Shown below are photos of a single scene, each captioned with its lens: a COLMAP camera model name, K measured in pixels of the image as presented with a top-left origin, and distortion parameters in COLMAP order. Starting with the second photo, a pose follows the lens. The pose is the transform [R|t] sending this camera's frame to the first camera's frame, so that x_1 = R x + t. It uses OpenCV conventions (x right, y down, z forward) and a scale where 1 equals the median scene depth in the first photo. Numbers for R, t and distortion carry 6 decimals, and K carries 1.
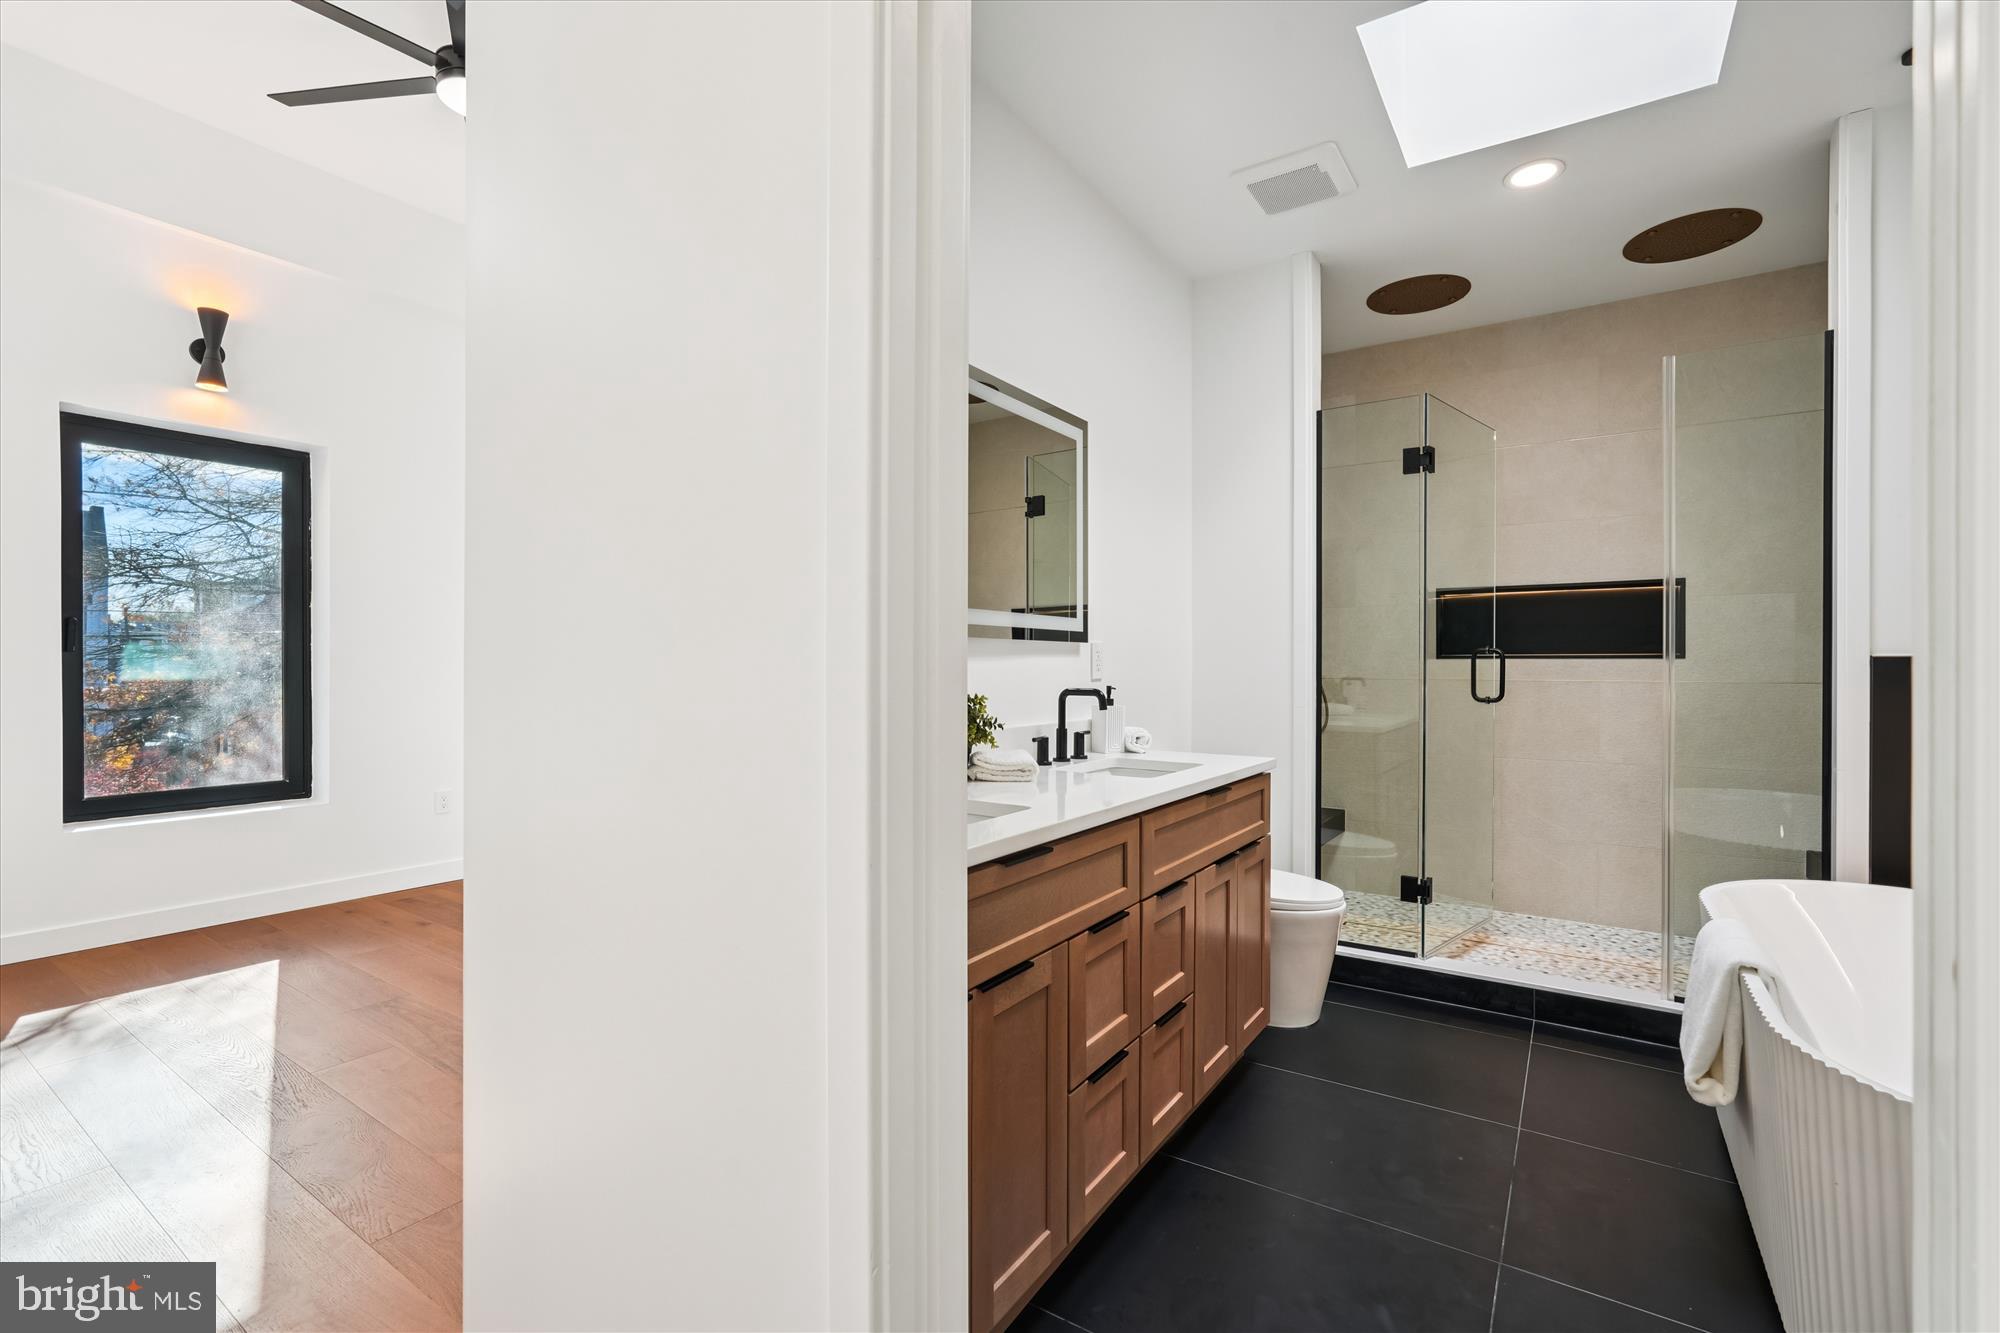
lens RADIAL K [[885.4, 0, 992.7], [0, 885.4, 668.0], [0, 0, 1]] dist [-0.008284, 0.006094]
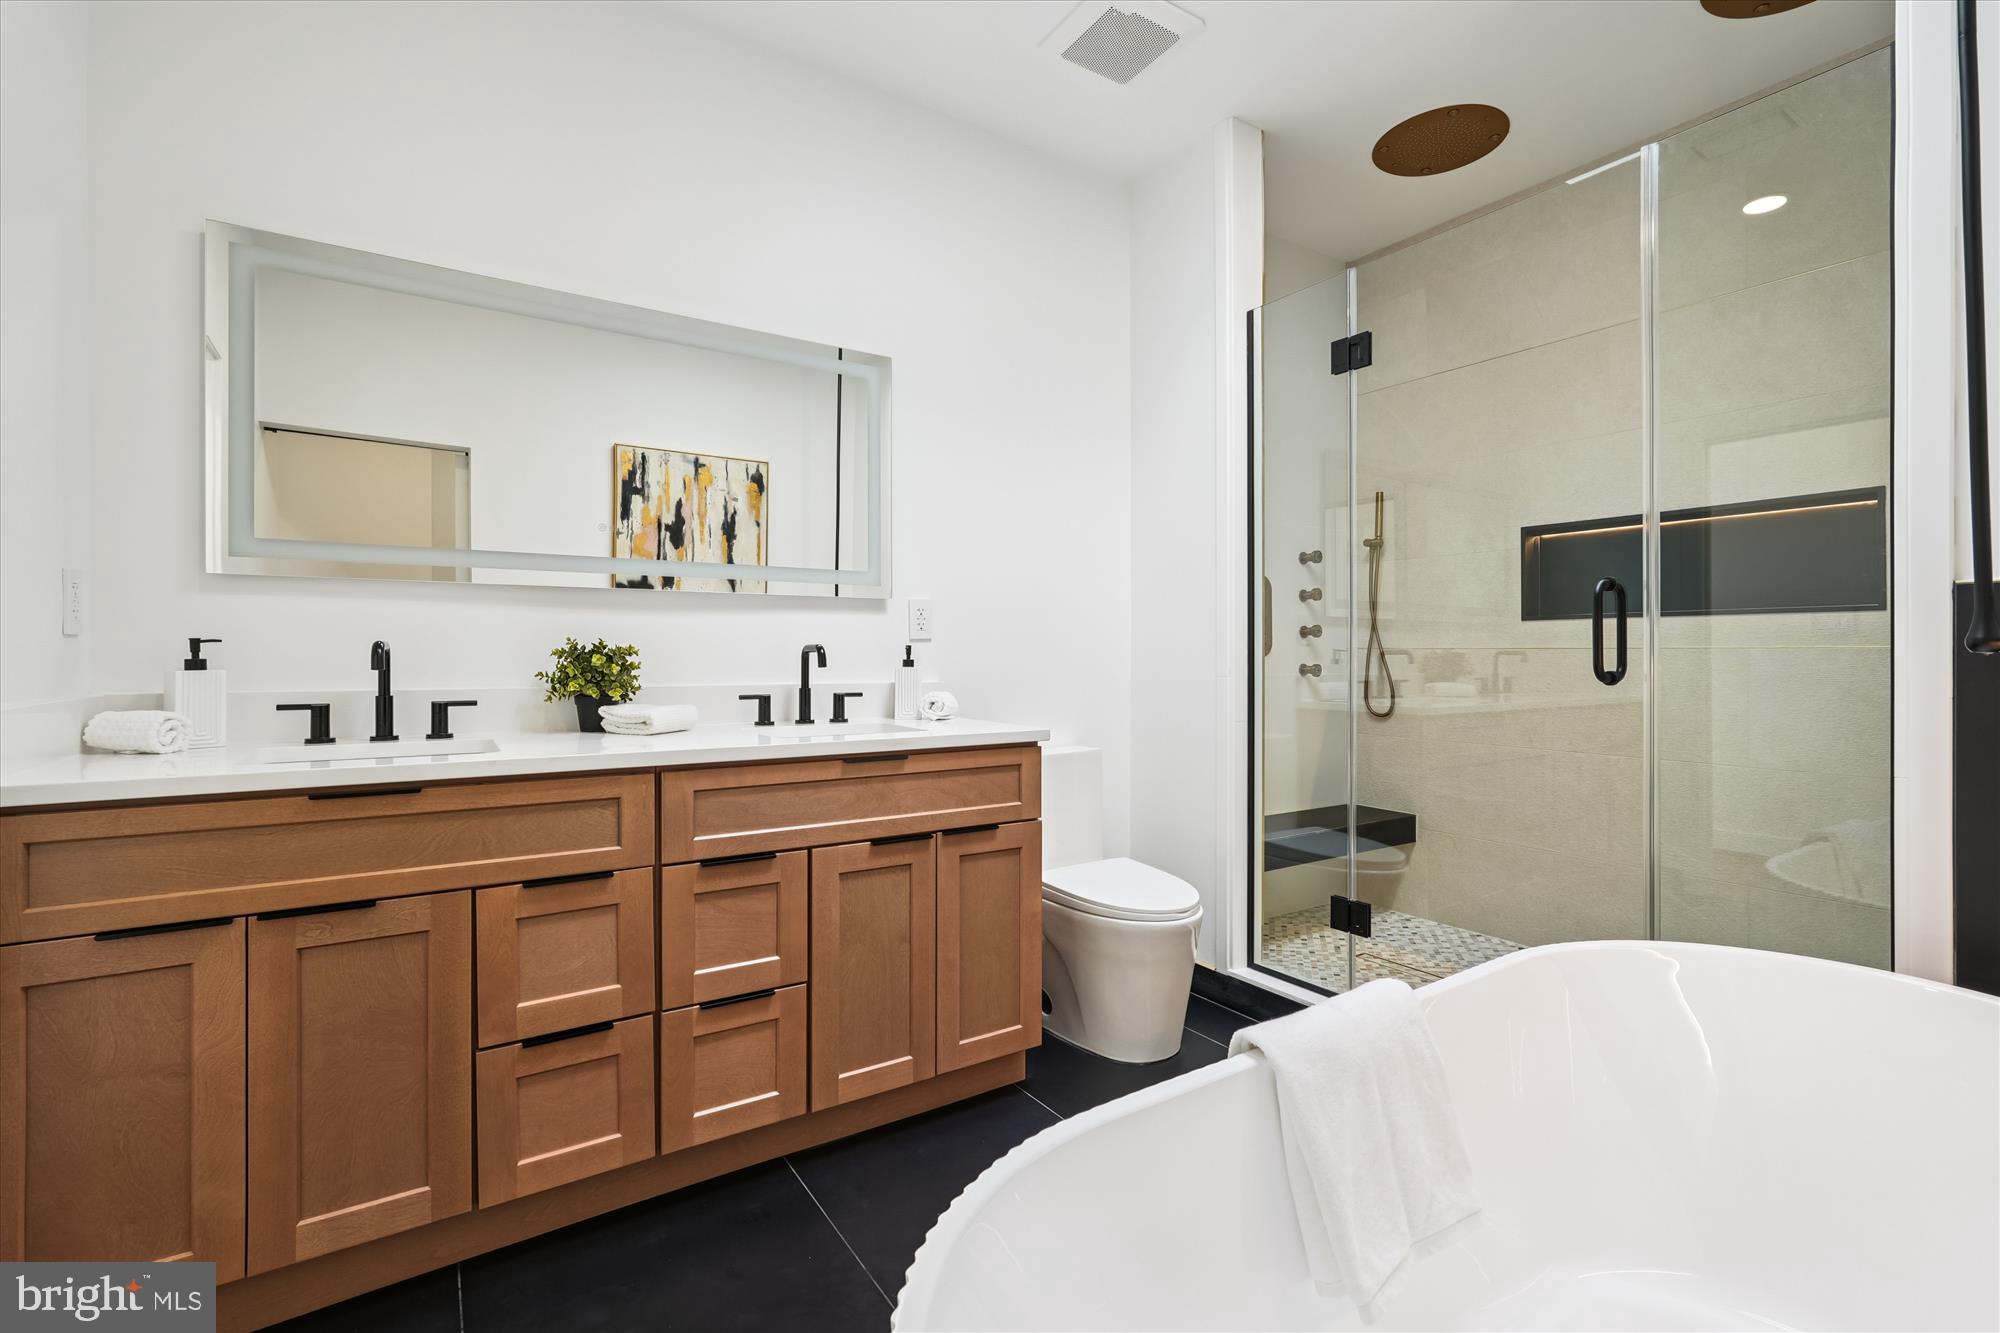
lens RADIAL K [[885.4, 0, 1001.5], [0, 885.4, 646.6], [0, 0, 1]] dist [-0.008284, 0.006094]
pose [[0.916688, -0.004277, -0.399582, 0.591867], [-0.000461, 0.999931, -0.011761, 0.032872], [0.399604, 0.010965, 0.916622, 0.206962]]
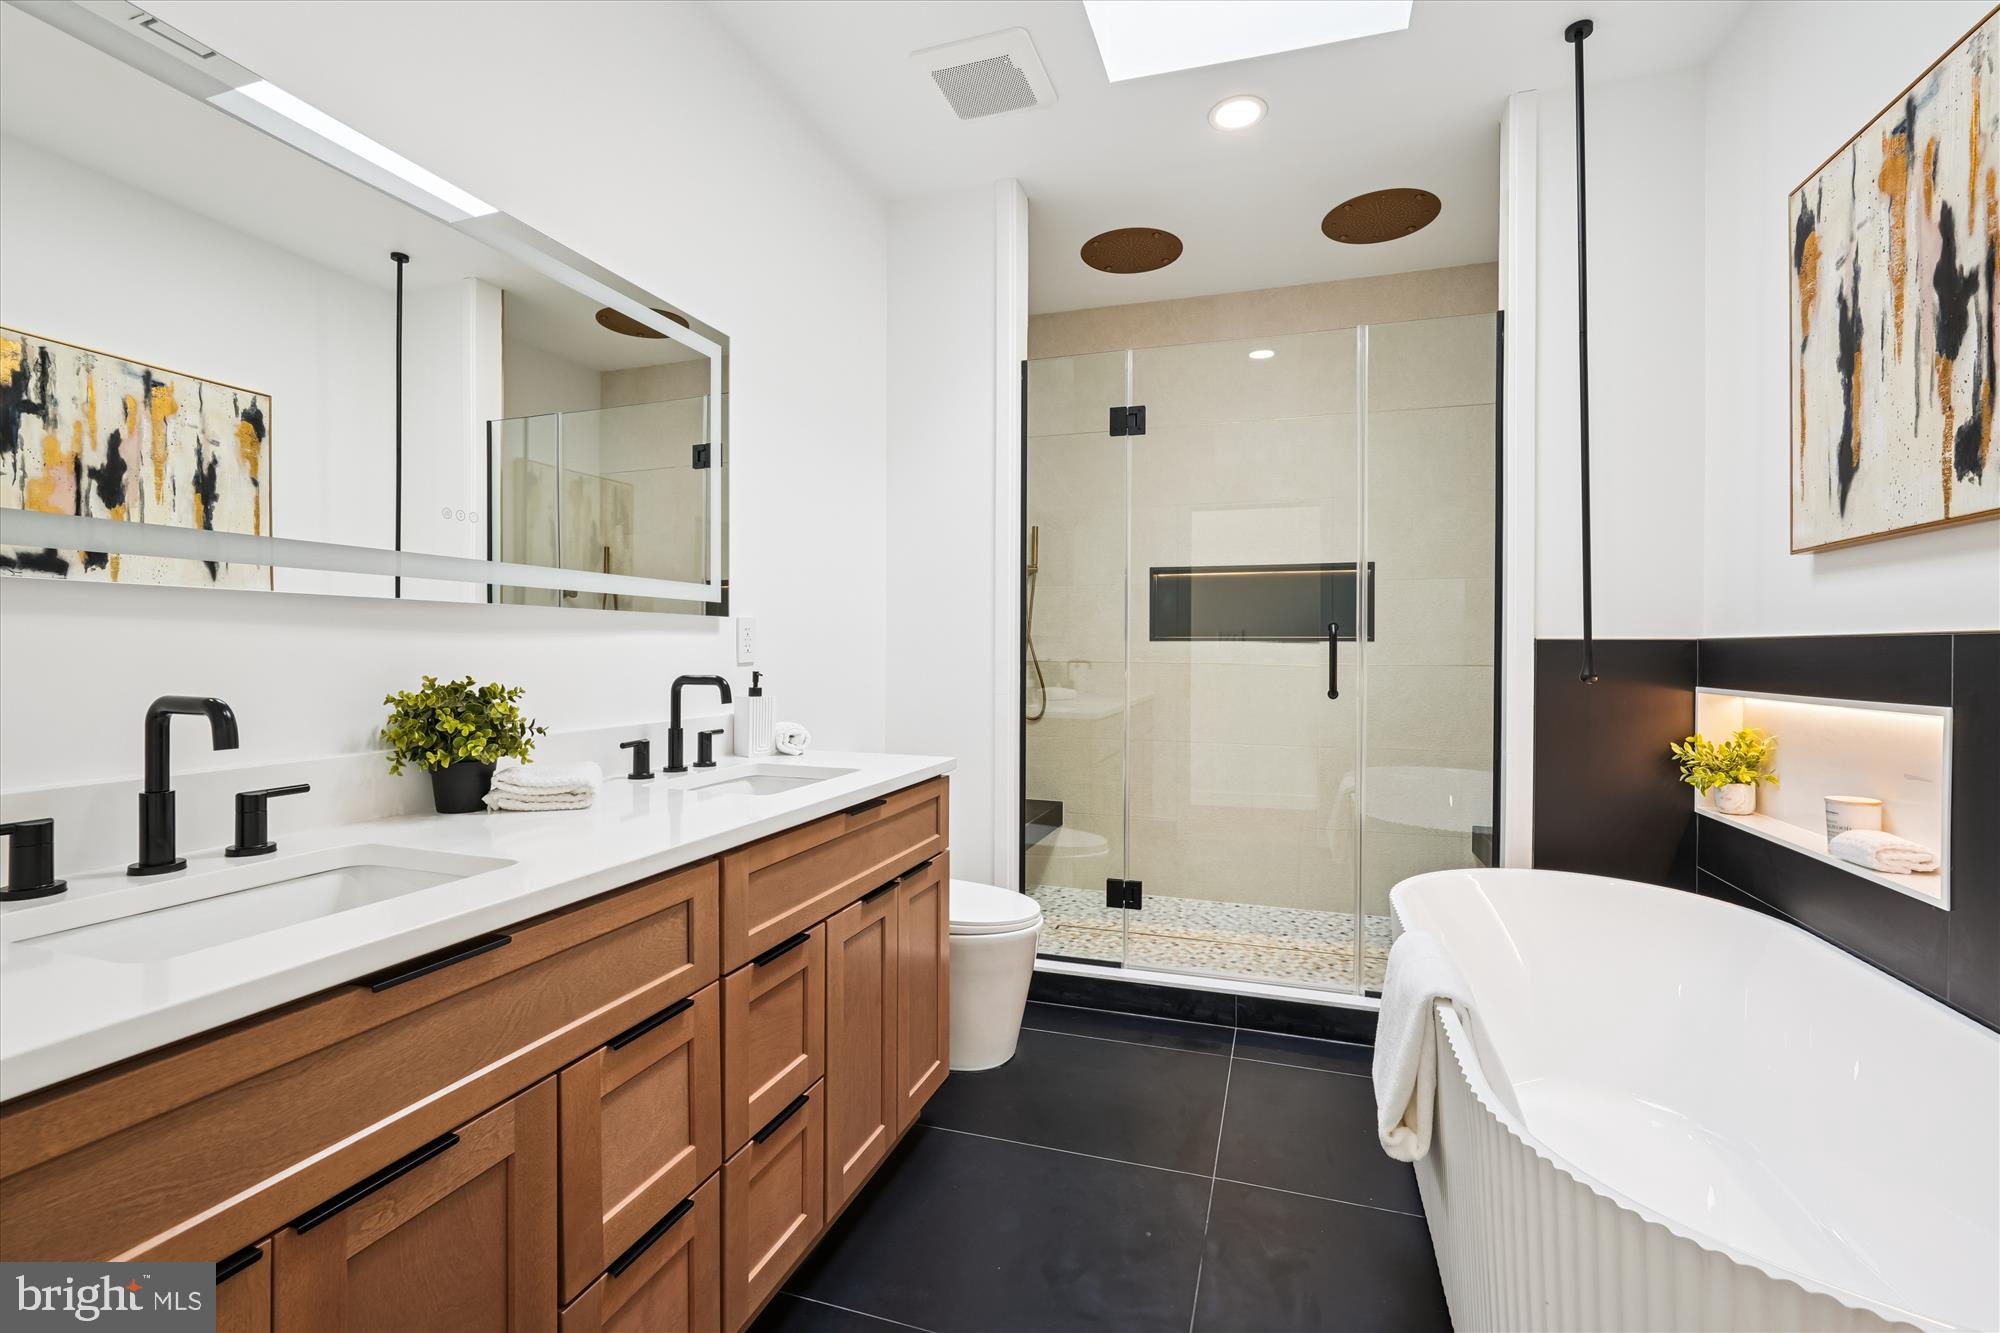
lens RADIAL K [[885.4, 0, 994.9], [0, 885.4, 656.3], [0, 0, 1]] dist [-0.008284, 0.006094]
pose [[0.965336, -0.000325, 0.261009, 0.132998], [-0.001220, 0.999983, 0.005756, 0.001843], [-0.261007, -0.005875, 0.965319, 0.180496]]
